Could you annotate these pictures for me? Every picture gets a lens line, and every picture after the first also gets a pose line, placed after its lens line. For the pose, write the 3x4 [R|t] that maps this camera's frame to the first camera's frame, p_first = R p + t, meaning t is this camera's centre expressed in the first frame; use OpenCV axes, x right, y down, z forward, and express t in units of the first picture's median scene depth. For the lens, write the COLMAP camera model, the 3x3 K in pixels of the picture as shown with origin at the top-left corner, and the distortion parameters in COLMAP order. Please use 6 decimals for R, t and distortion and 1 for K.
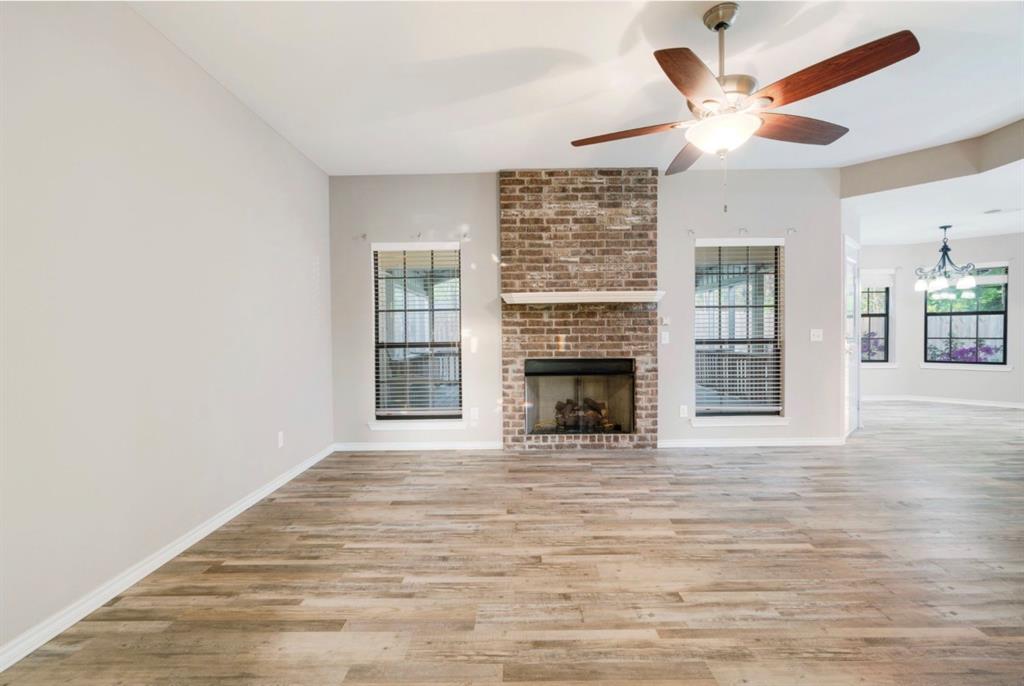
lens RADIAL K [[474.2, 0, 512.2], [0, 474.2, 340.8], [0, 0, 1]] dist [0.000801, 0.001616]
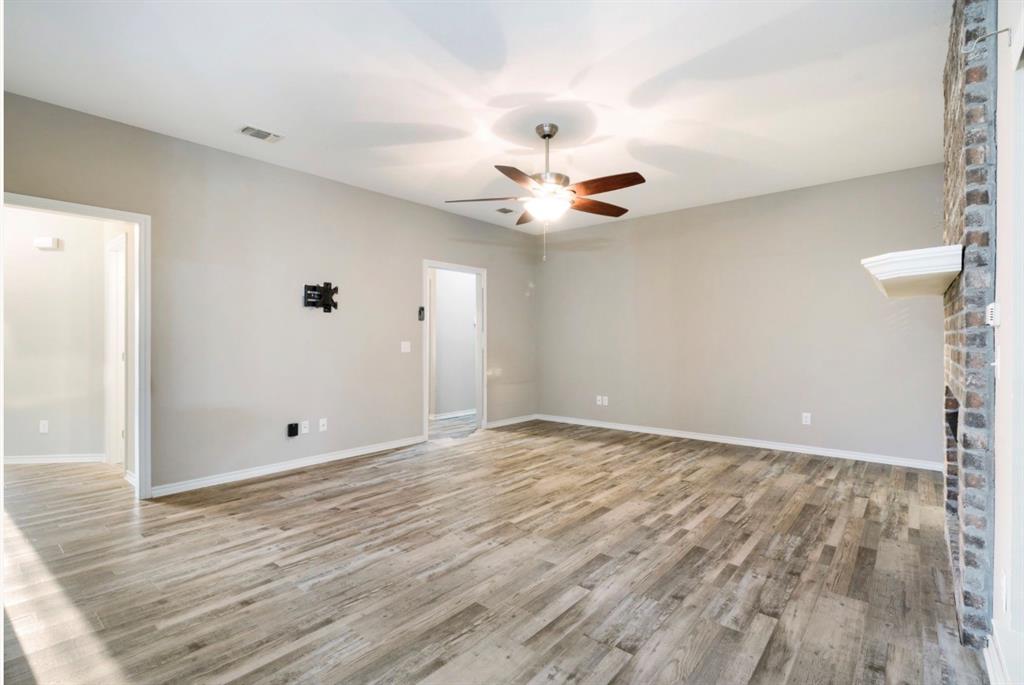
lens RADIAL K [[474.2, 0, 514.3], [0, 474.2, 340.0], [0, 0, 1]] dist [0.000801, 0.001616]
pose [[-0.642017, 0.010397, -0.766620, 1.368992], [-0.001409, 0.999890, 0.014741, -0.045250], [0.766689, 0.010544, -0.641932, 1.568918]]
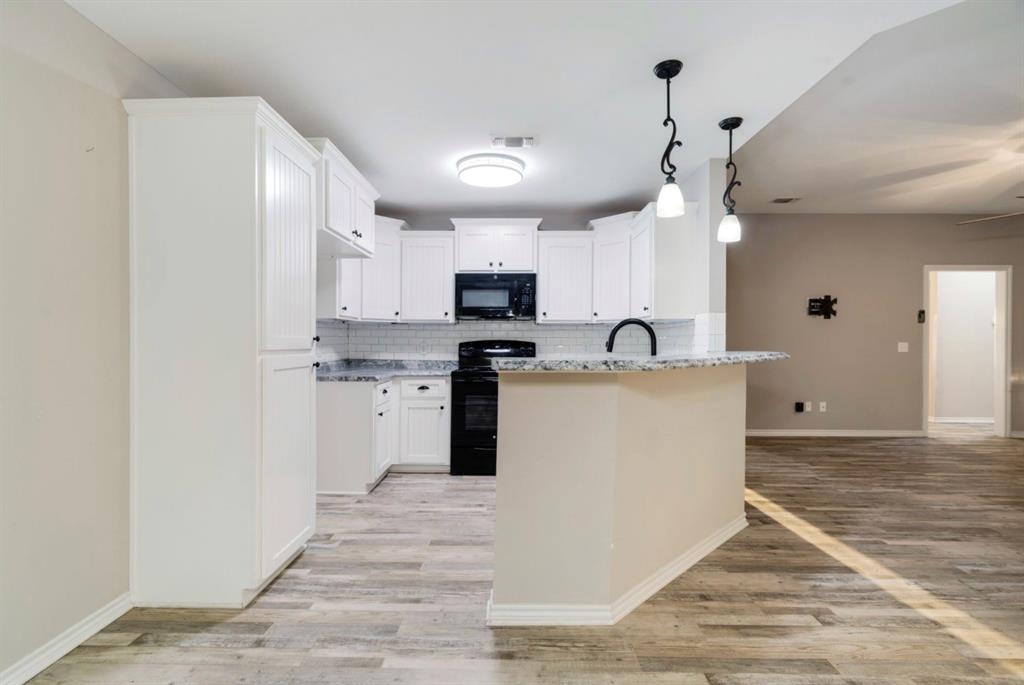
lens RADIAL K [[474.2, 0, 511.9], [0, 474.2, 341.9], [0, 0, 1]] dist [0.000801, 0.001616]
pose [[-0.999975, 0.006065, 0.003697, 1.892917], [0.006139, 0.999773, 0.020422, -0.065551], [-0.003573, 0.020444, -0.999785, 2.100074]]
